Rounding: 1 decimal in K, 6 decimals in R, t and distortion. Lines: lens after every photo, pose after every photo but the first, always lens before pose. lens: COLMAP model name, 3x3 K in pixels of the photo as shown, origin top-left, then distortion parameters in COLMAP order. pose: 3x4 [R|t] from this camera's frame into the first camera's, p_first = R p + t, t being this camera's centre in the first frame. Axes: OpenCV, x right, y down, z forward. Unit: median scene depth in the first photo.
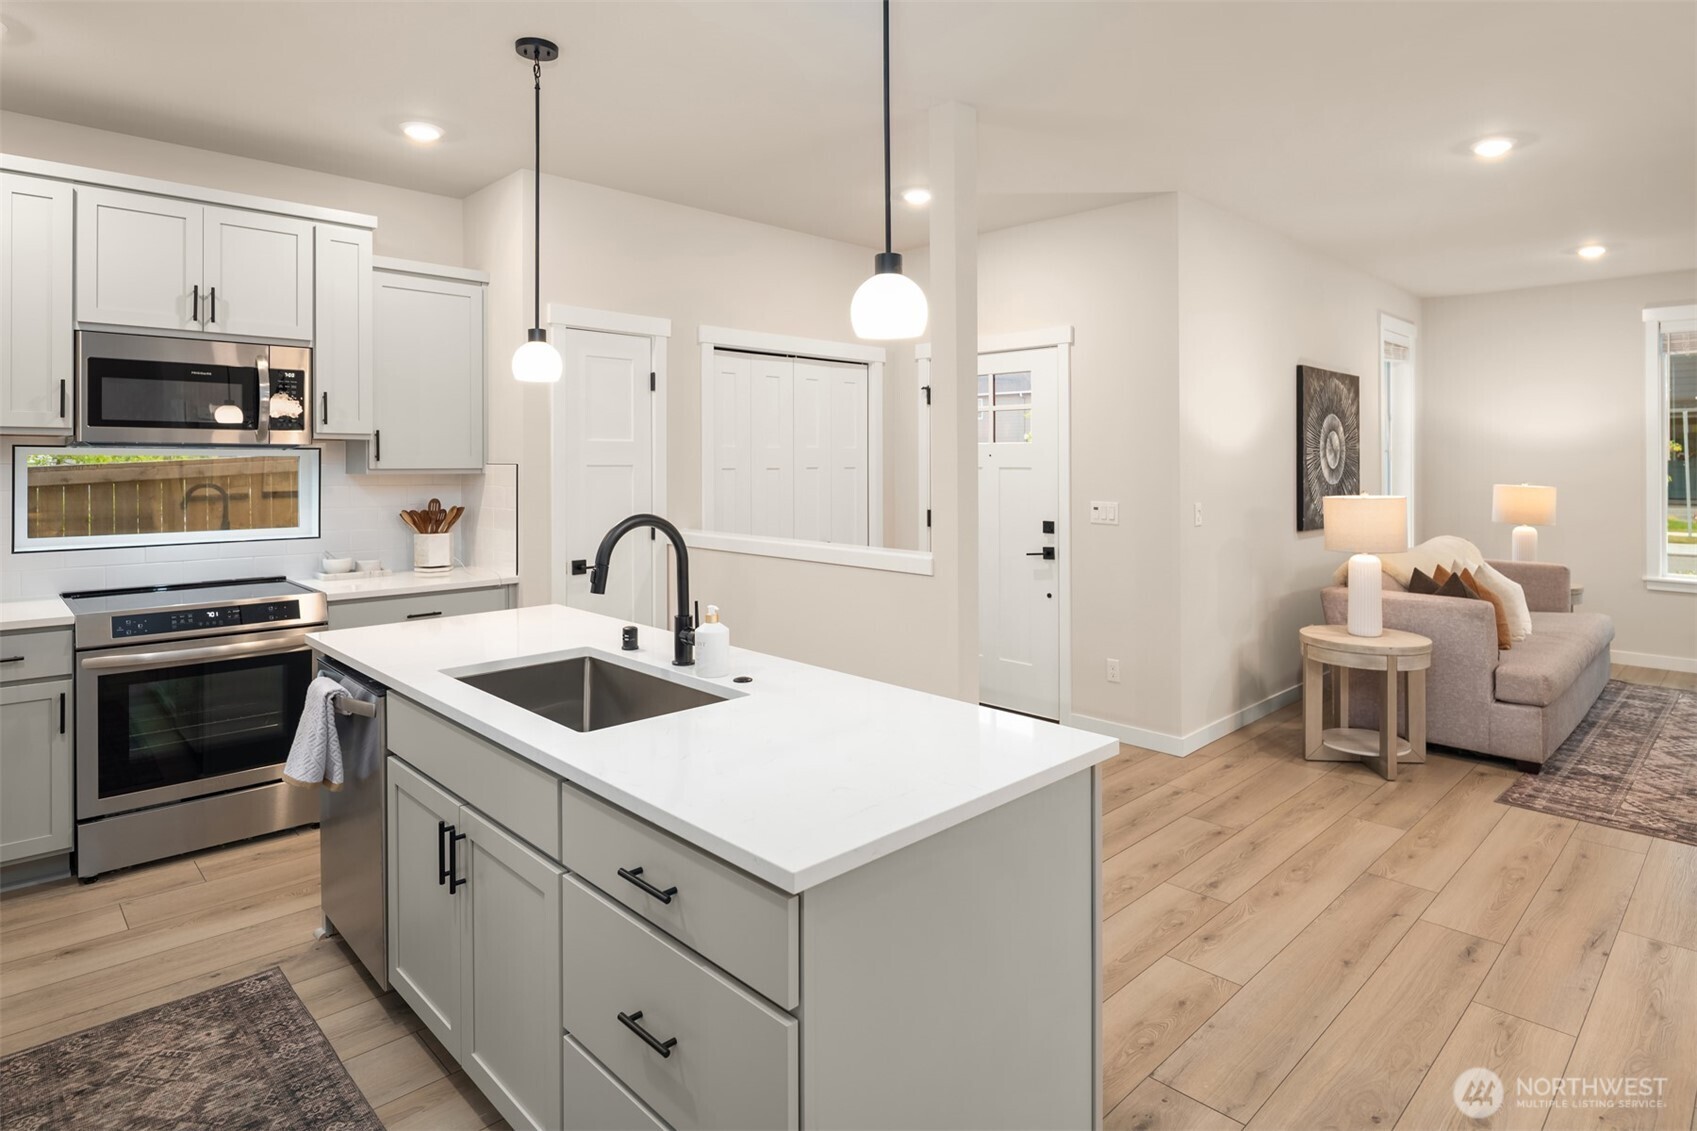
lens RADIAL K [[908.2, 0, 857.0], [0, 908.2, 462.2], [0, 0, 1]] dist [-0.002099, -0.003557]
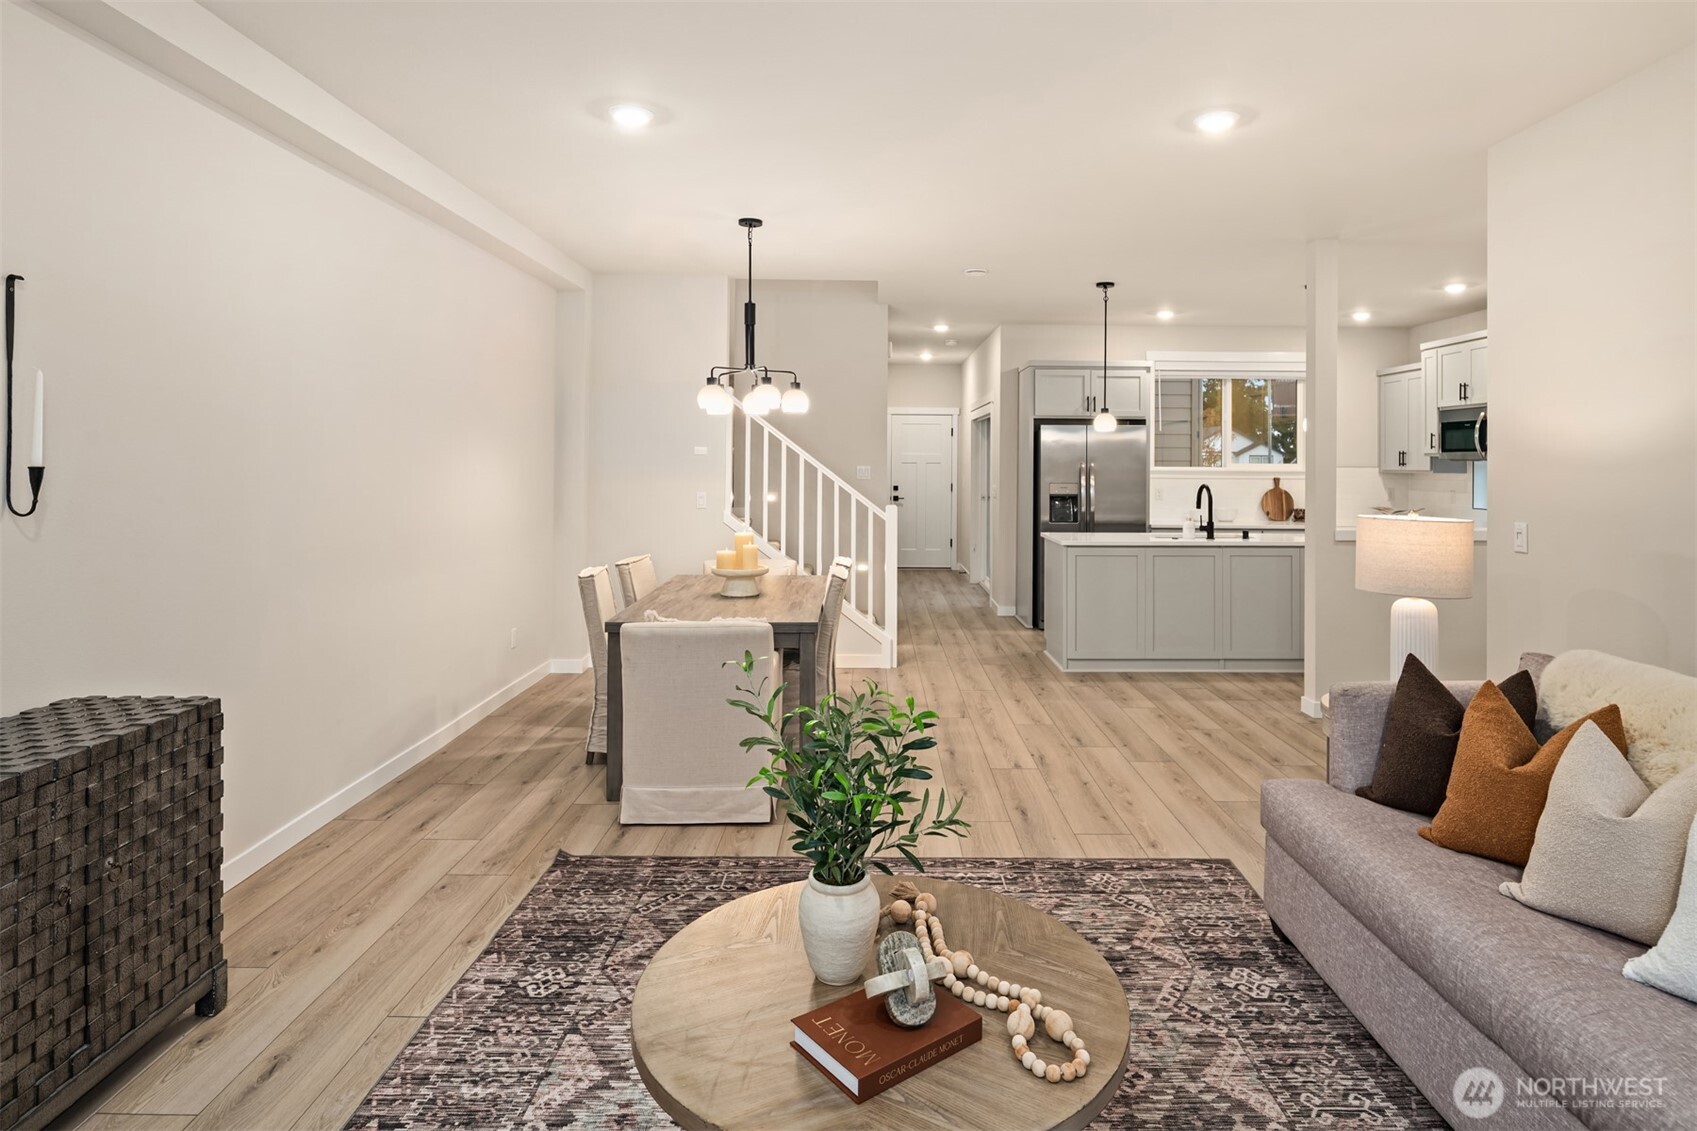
lens RADIAL K [[949.5, 0, 879.6], [0, 949.5, 454.0], [0, 0, 1]] dist [0.000990, -0.008323]
pose [[-0.688142, -0.011113, -0.725491, 1.522208], [-0.006389, 0.999937, -0.009257, -0.002636], [0.725547, -0.001735, -0.688170, 1.317625]]
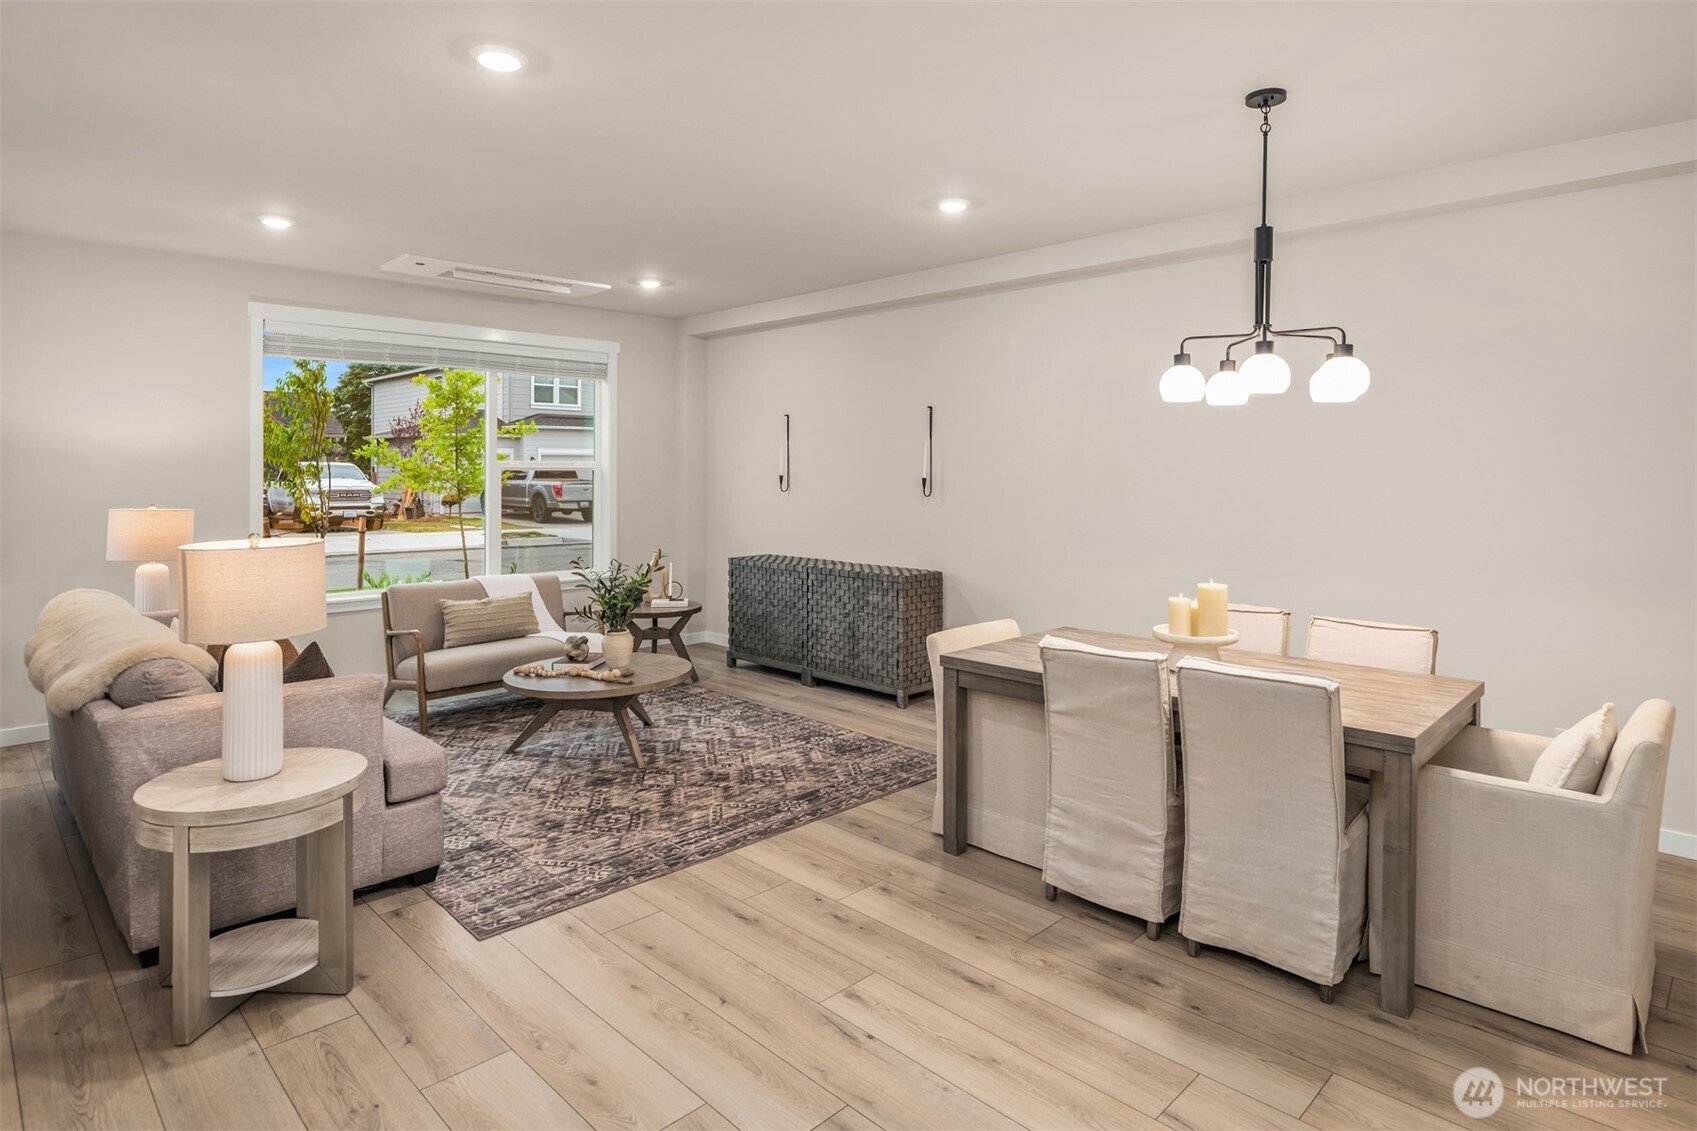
lens RADIAL K [[931.7, 0, 862.4], [0, 931.7, 461.6], [0, 0, 1]] dist [-0.000797, -0.000585]
pose [[-0.013617, 0.007973, 0.999875, -0.063293], [-0.001286, 0.999967, -0.007991, -0.011514], [-0.999906, -0.001394, -0.013606, 0.663586]]
